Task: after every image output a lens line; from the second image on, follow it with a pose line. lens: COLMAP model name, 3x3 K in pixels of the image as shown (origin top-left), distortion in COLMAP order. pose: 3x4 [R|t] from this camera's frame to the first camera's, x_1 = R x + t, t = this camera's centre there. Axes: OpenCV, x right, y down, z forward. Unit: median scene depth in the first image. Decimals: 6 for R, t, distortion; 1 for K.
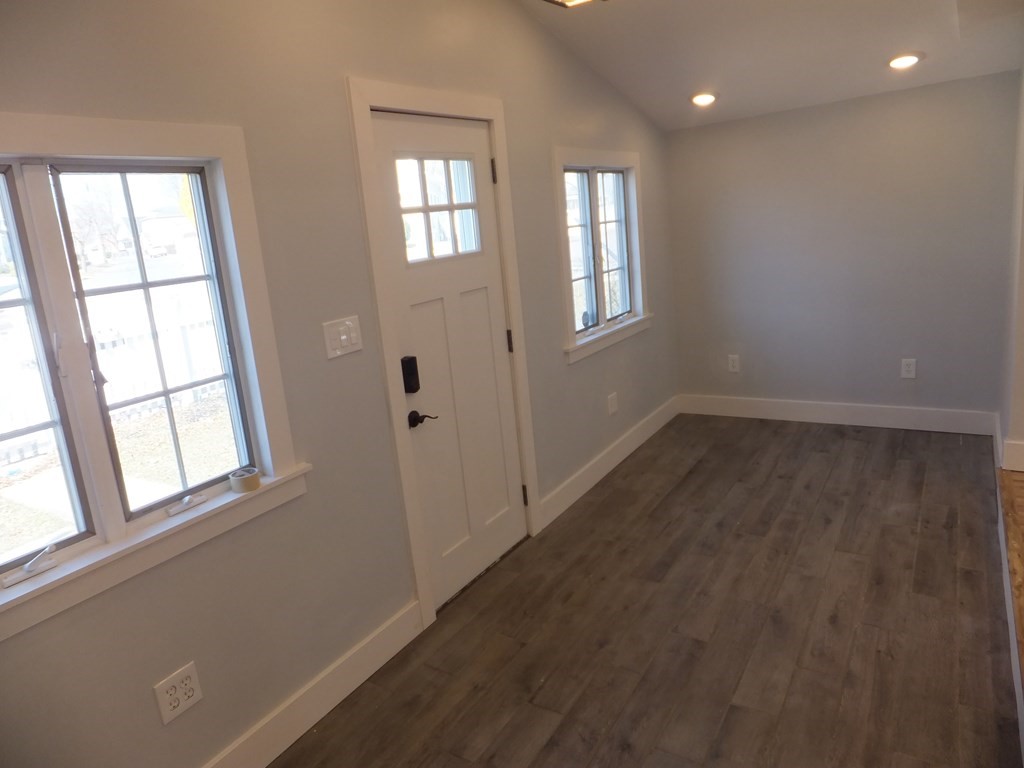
lens RADIAL K [[673.8, 0, 495.4], [0, 673.8, 370.0], [0, 0, 1]] dist [-0.030633, 0.024698]
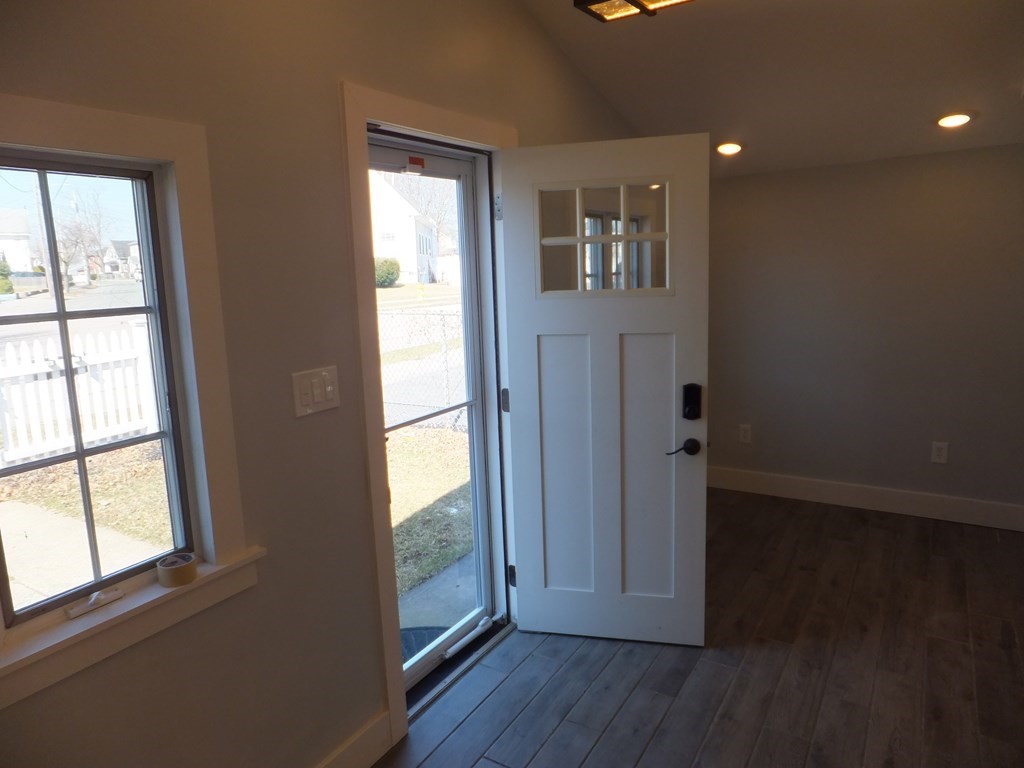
lens RADIAL K [[673.8, 0, 493.9], [0, 673.8, 388.8], [0, 0, 1]] dist [-0.030633, 0.024698]
pose [[0.998075, 0.057469, 0.023302, -0.024774], [-0.056511, 0.997604, -0.039898, -0.026849], [-0.025539, 0.038504, 0.998932, 0.147189]]
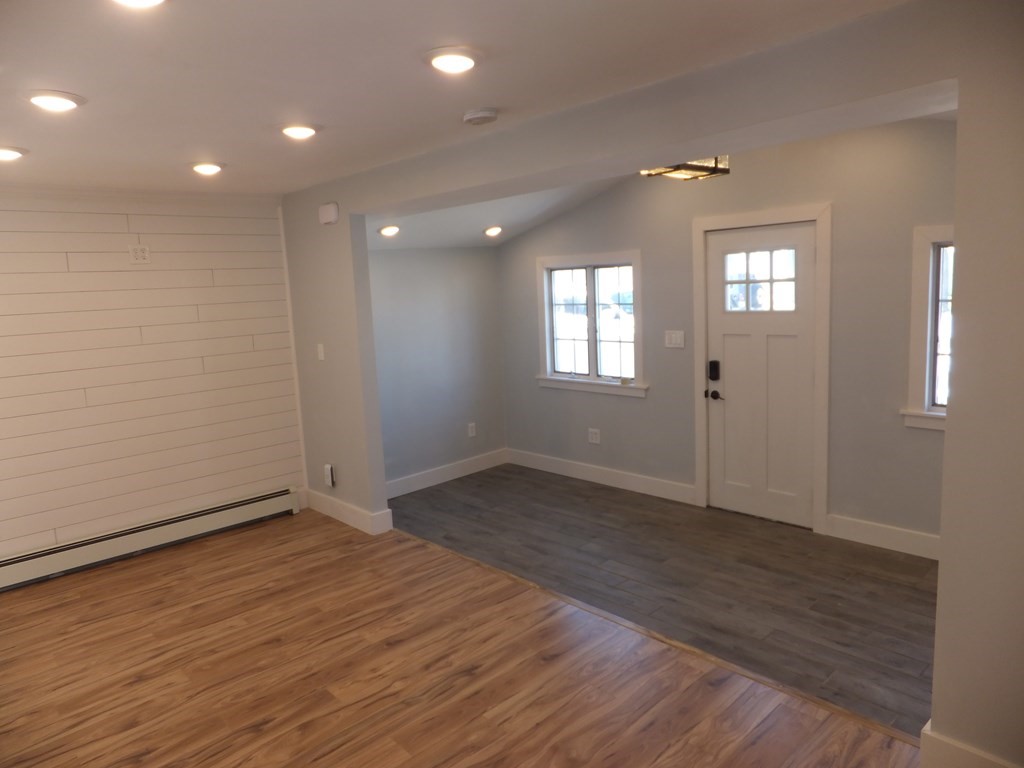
lens RADIAL K [[673.8, 0, 494.7], [0, 673.8, 379.6], [0, 0, 1]] dist [-0.030633, 0.024698]
pose [[-0.231766, 0.256733, -0.938282, 1.603178], [-0.132609, 0.947202, 0.291929, -0.391920], [0.963690, 0.192084, -0.185485, 0.709183]]
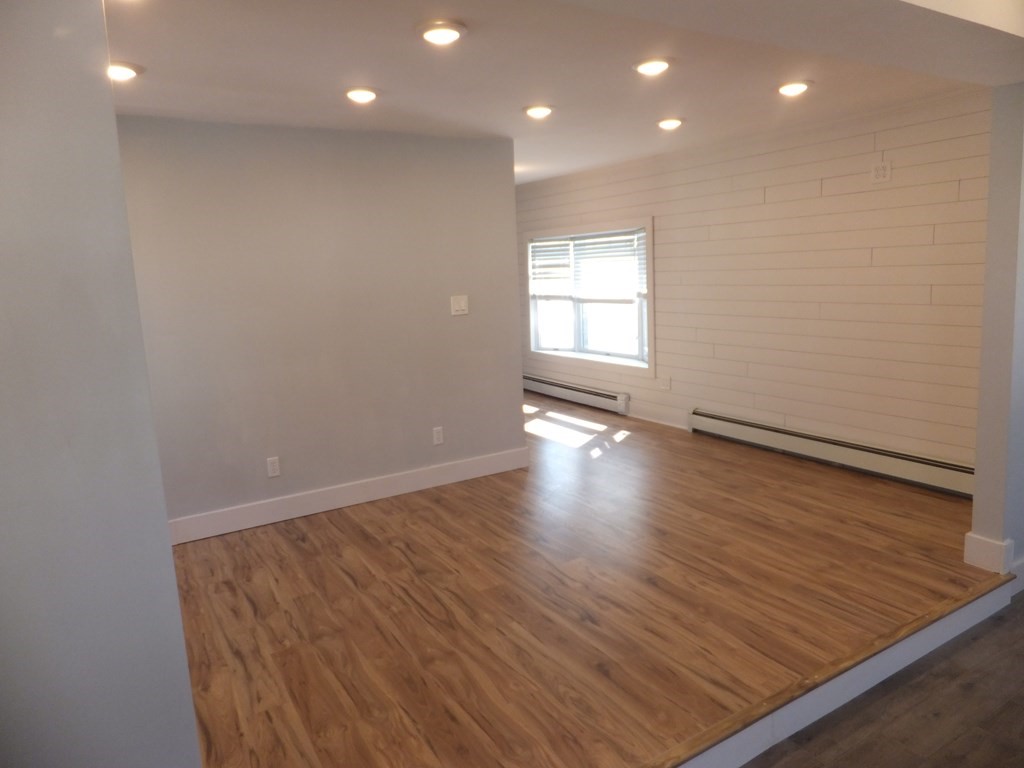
lens RADIAL K [[673.8, 0, 493.3], [0, 673.8, 352.6], [0, 0, 1]] dist [-0.030633, 0.024698]
pose [[-0.890129, 0.100110, 0.444576, 0.454969], [0.238338, 0.933779, 0.266929, -0.338666], [-0.388413, 0.343561, -0.855045, 1.316584]]
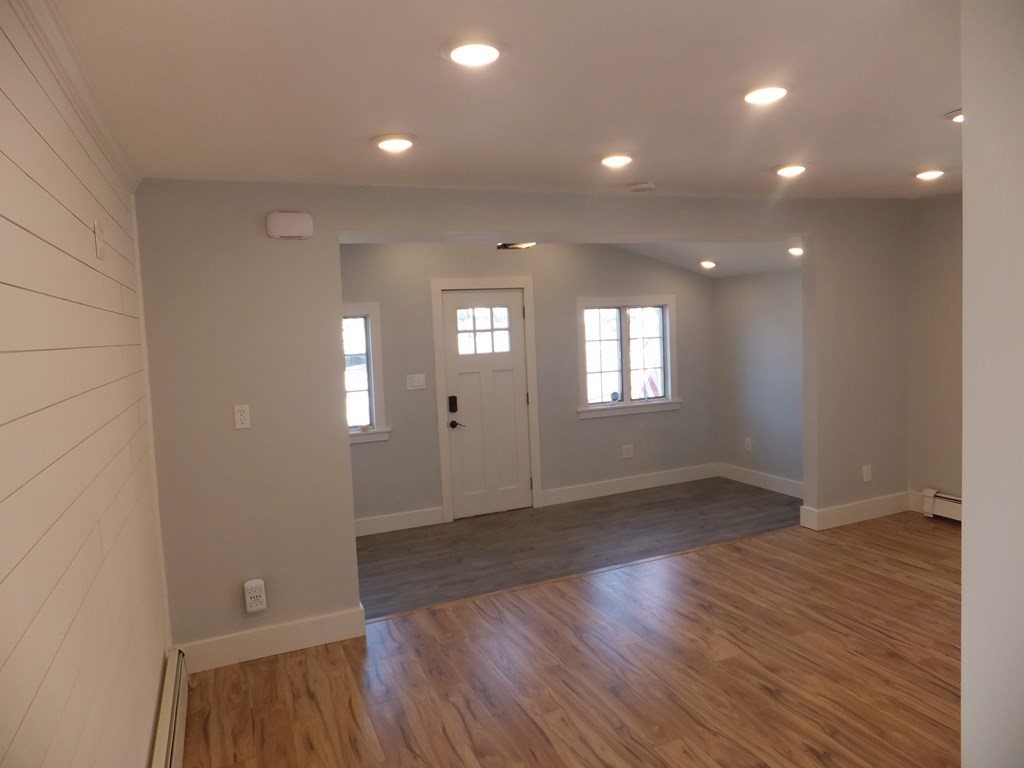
lens RADIAL K [[673.8, 0, 498.5], [0, 673.8, 390.4], [0, 0, 1]] dist [-0.030633, 0.024698]
pose [[0.833560, 0.119306, -0.539392, 1.105740], [-0.158659, 0.986967, -0.026884, -0.001353], [0.529155, 0.107989, 0.841625, -0.741287]]
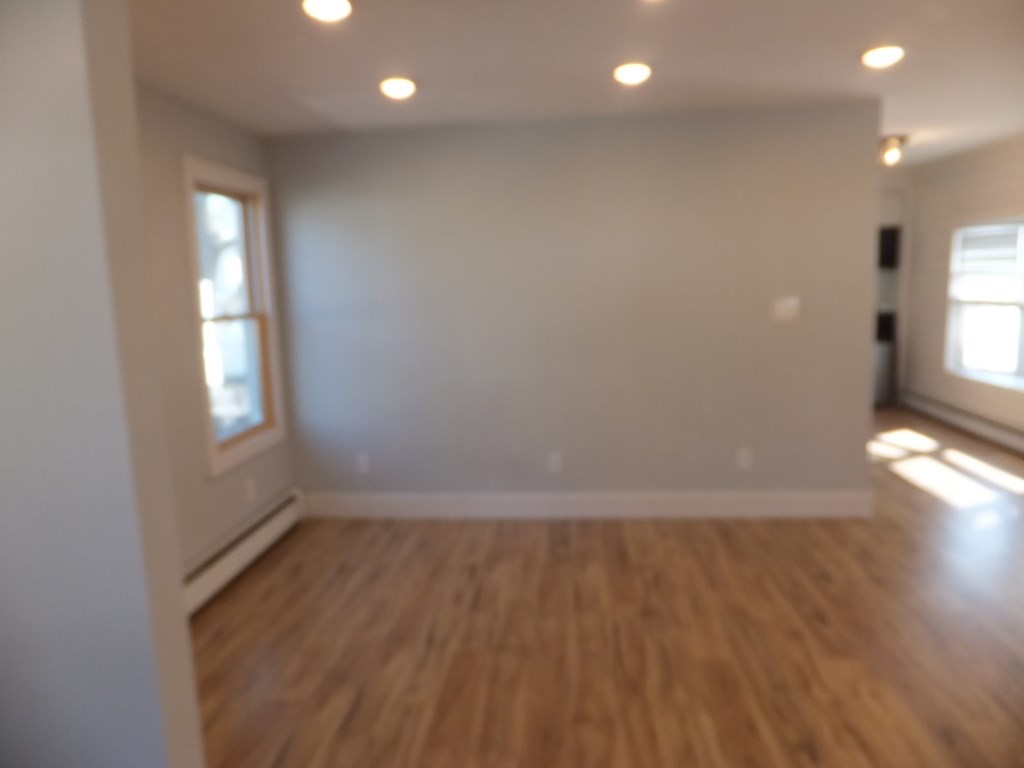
lens RADIAL K [[673.8, 0, 500.4], [0, 673.8, 344.8], [0, 0, 1]] dist [-0.030633, 0.024698]
pose [[-0.463670, 0.043228, 0.884953, 0.312764], [0.278738, 0.955211, 0.099384, -0.256393], [-0.841020, 0.292752, -0.454952, 1.036980]]
